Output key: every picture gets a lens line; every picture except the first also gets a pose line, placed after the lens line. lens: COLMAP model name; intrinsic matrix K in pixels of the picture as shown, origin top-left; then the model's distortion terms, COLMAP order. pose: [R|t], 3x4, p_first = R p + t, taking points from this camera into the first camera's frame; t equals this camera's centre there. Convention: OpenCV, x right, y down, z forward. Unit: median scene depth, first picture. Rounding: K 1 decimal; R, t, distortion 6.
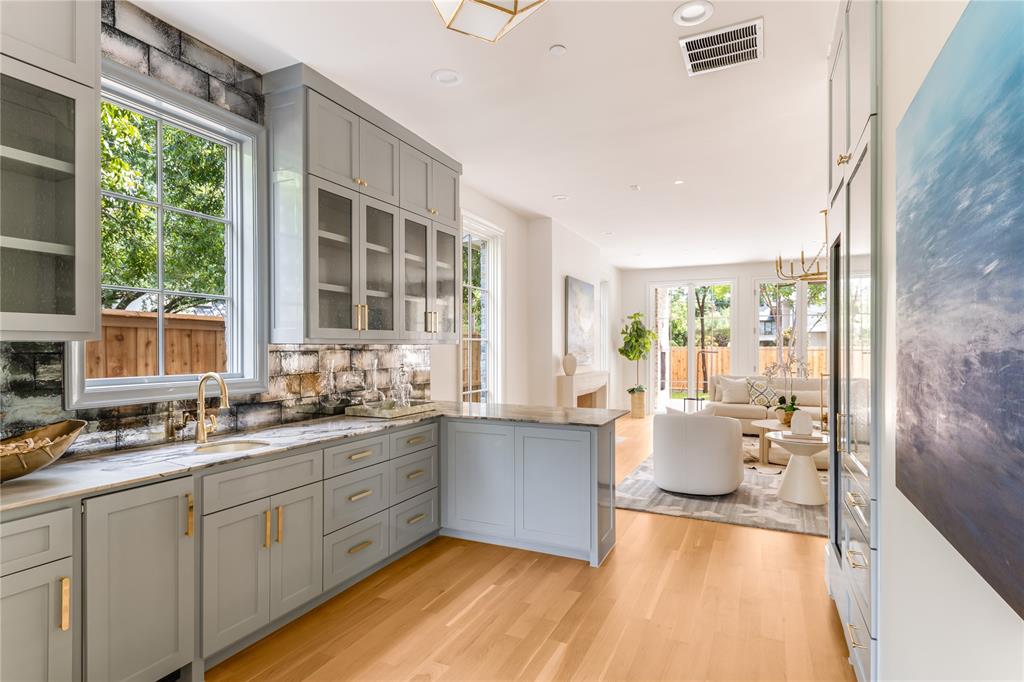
lens RADIAL K [[527.2, 0, 510.1], [0, 527.2, 344.2], [0, 0, 1]] dist [-0.001302, -0.000091]
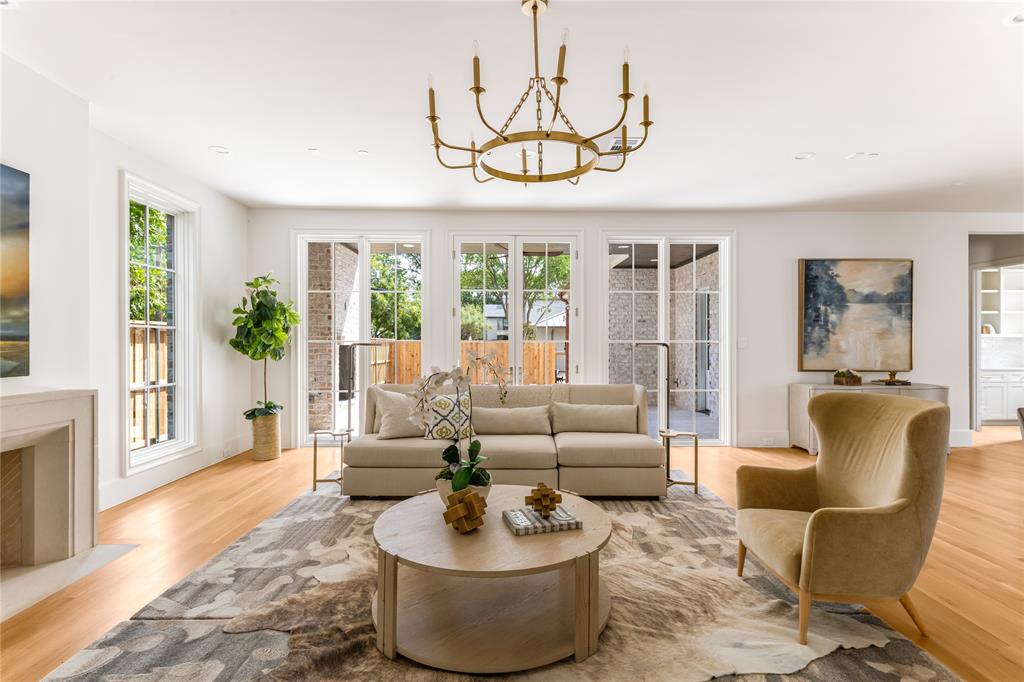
lens RADIAL K [[496.1, 0, 511.9], [0, 496.1, 342.9], [0, 0, 1]] dist [0.013320, -0.001719]
pose [[0.896964, -0.003426, 0.442090, 0.244368], [0.000796, 0.999981, 0.006134, 0.009118], [-0.442102, -0.005150, 0.896950, 0.395818]]
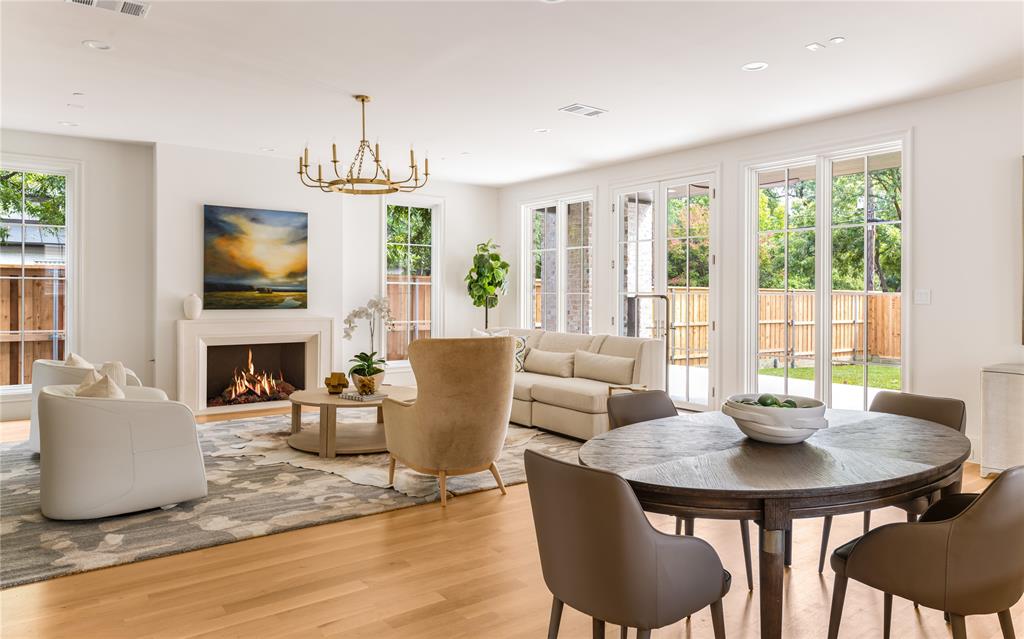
lens RADIAL K [[684.1, 0, 510.5], [0, 684.1, 291.3], [0, 0, 1]] dist [0.011914, 0.000864]
pose [[0.880499, -0.001936, -0.474043, 0.729978], [0.001243, 0.999998, -0.001776, 0.010071], [0.474046, 0.000975, 0.880500, 0.165696]]
